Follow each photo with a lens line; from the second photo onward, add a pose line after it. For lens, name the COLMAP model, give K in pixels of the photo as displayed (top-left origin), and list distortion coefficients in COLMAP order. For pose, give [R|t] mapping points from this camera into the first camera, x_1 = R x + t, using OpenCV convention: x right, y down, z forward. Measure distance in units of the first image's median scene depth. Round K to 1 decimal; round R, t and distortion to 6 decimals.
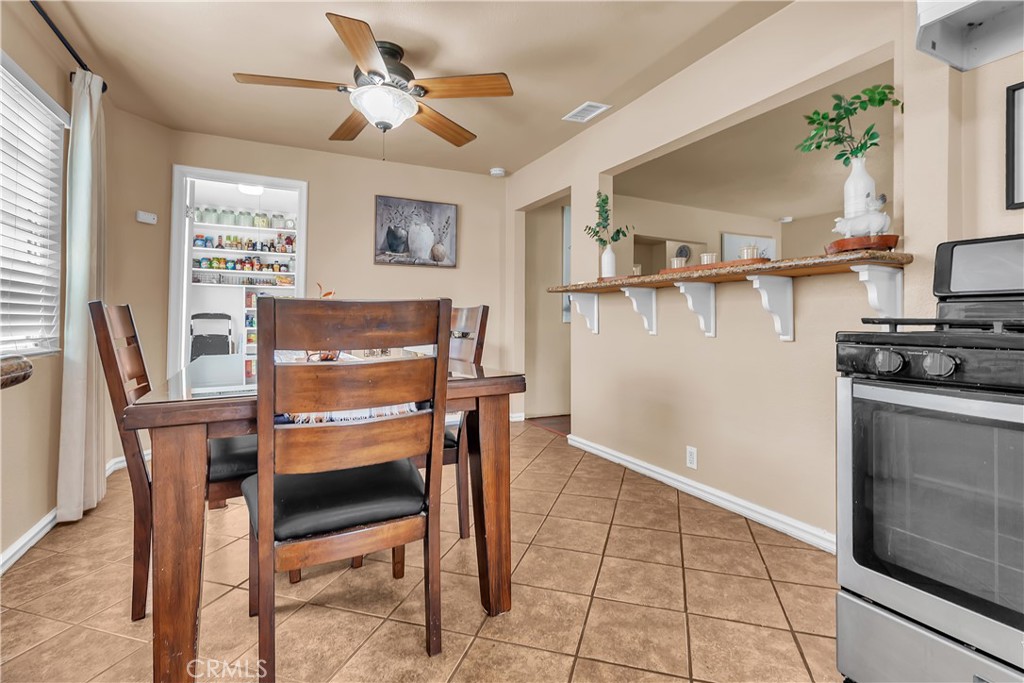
lens RADIAL K [[476.7, 0, 515.7], [0, 476.7, 331.0], [0, 0, 1]] dist [0.000825, 0.000224]
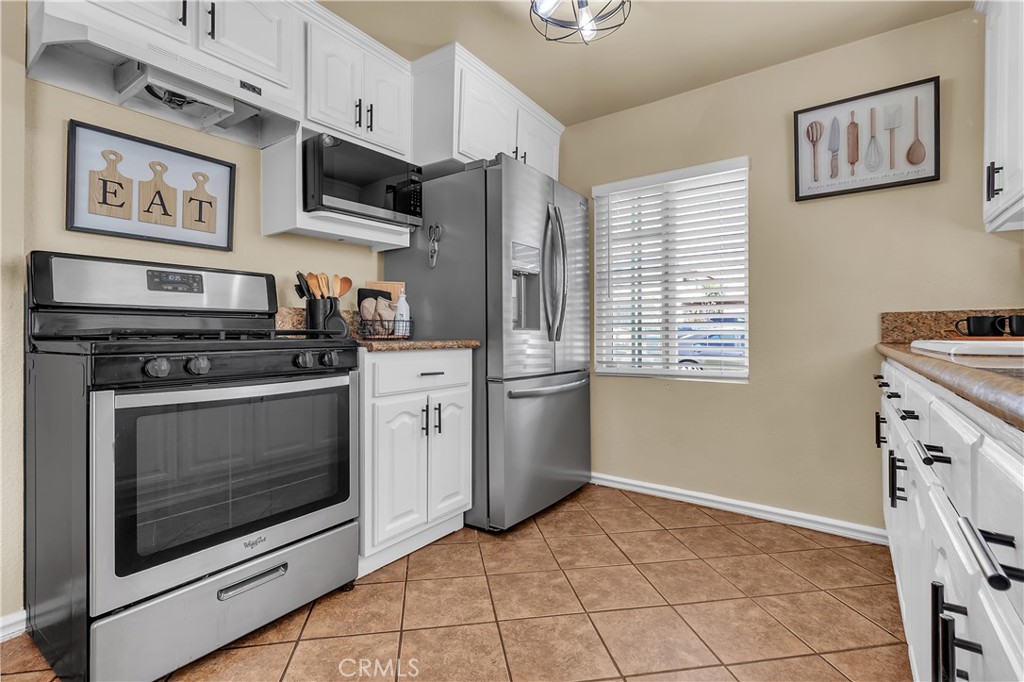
lens RADIAL K [[476.7, 0, 515.7], [0, 476.7, 330.5], [0, 0, 1]] dist [0.000825, 0.000224]
pose [[-0.462582, -0.001807, 0.886575, -0.431298], [0.014404, 0.999851, 0.009553, -0.016346], [-0.886460, 0.017190, -0.462487, 0.578188]]
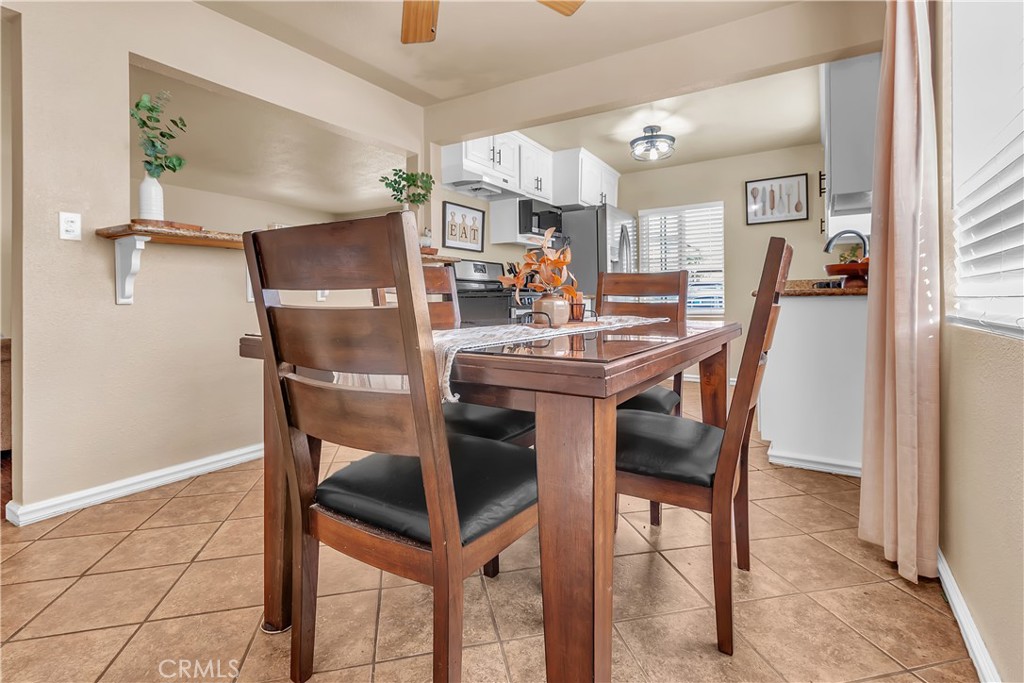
lens RADIAL K [[477.6, 0, 524.8], [0, 477.6, 297.8], [0, 0, 1]] dist [-0.000145, 0.000035]
pose [[-0.511072, 0.001717, 0.859536, -1.481948], [0.020506, 0.999738, 0.010196, 0.006618], [-0.859293, 0.022836, -0.510973, 1.983461]]
